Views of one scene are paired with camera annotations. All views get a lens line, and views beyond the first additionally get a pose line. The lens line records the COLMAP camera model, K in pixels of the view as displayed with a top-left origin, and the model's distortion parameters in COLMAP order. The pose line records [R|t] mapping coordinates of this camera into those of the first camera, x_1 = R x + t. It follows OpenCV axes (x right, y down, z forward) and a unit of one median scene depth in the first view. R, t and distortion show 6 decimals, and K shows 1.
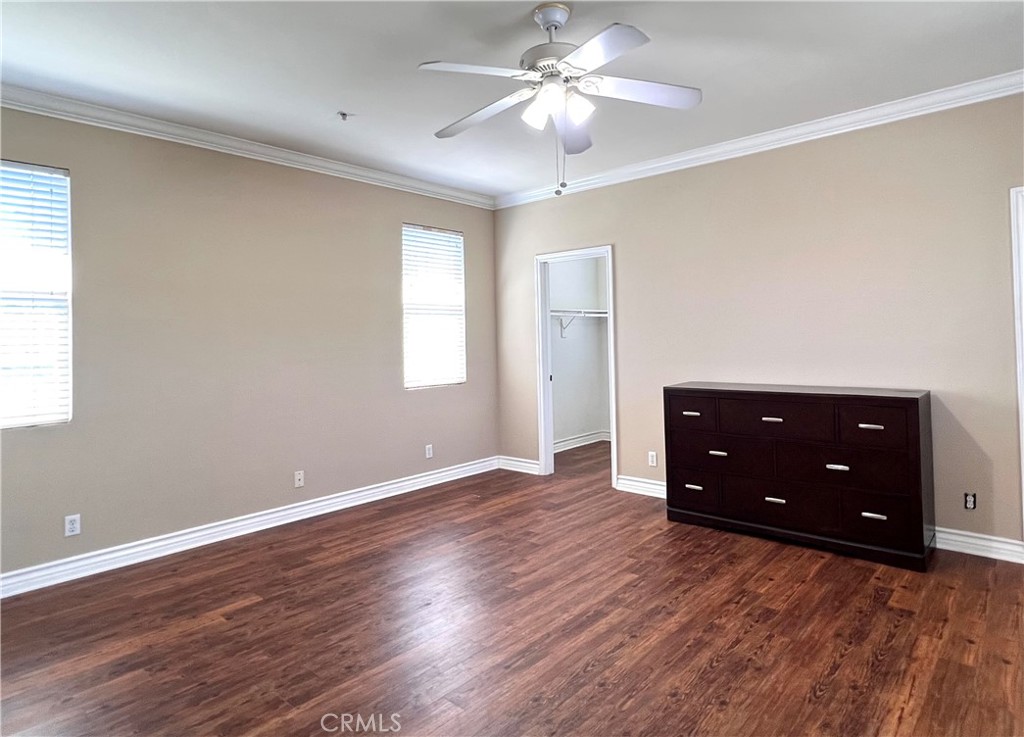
lens RADIAL K [[562.7, 0, 515.7], [0, 562.7, 368.6], [0, 0, 1]] dist [-0.002830, -0.000395]
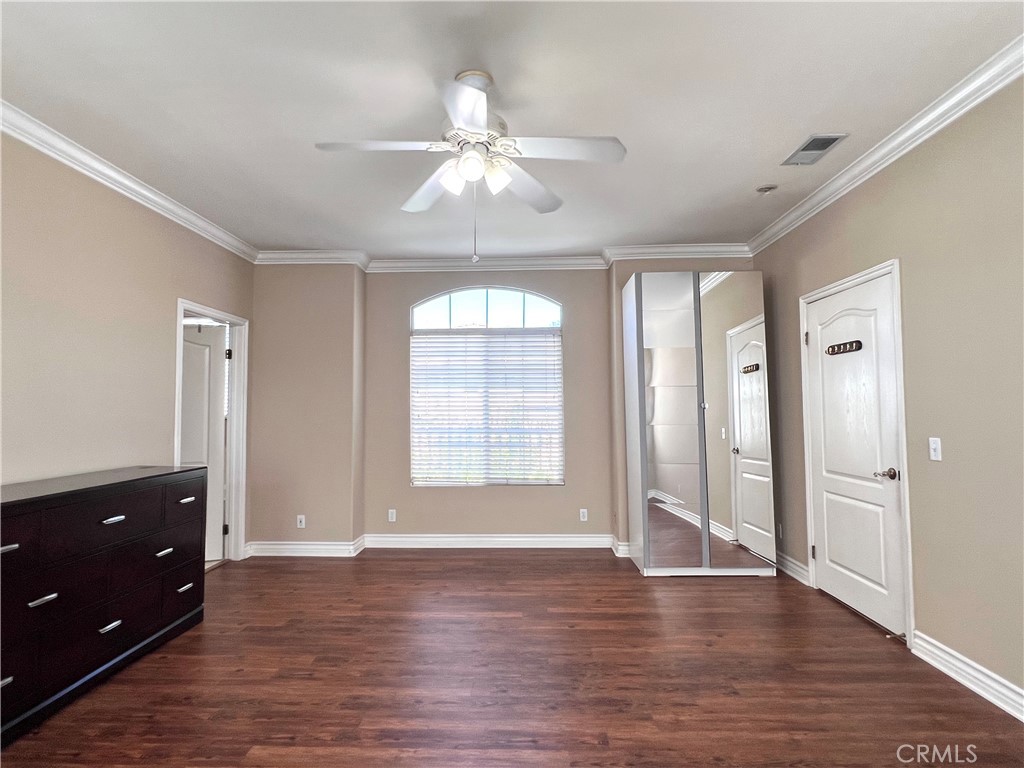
lens RADIAL K [[536.5, 0, 514.8], [0, 536.5, 383.5], [0, 0, 1]] dist [0.002795, 0.000067]
pose [[-0.666126, 0.063537, 0.743128, -0.607222], [0.054189, 0.997855, -0.036741, -0.053154], [-0.743868, 0.015795, -0.668140, 1.359587]]
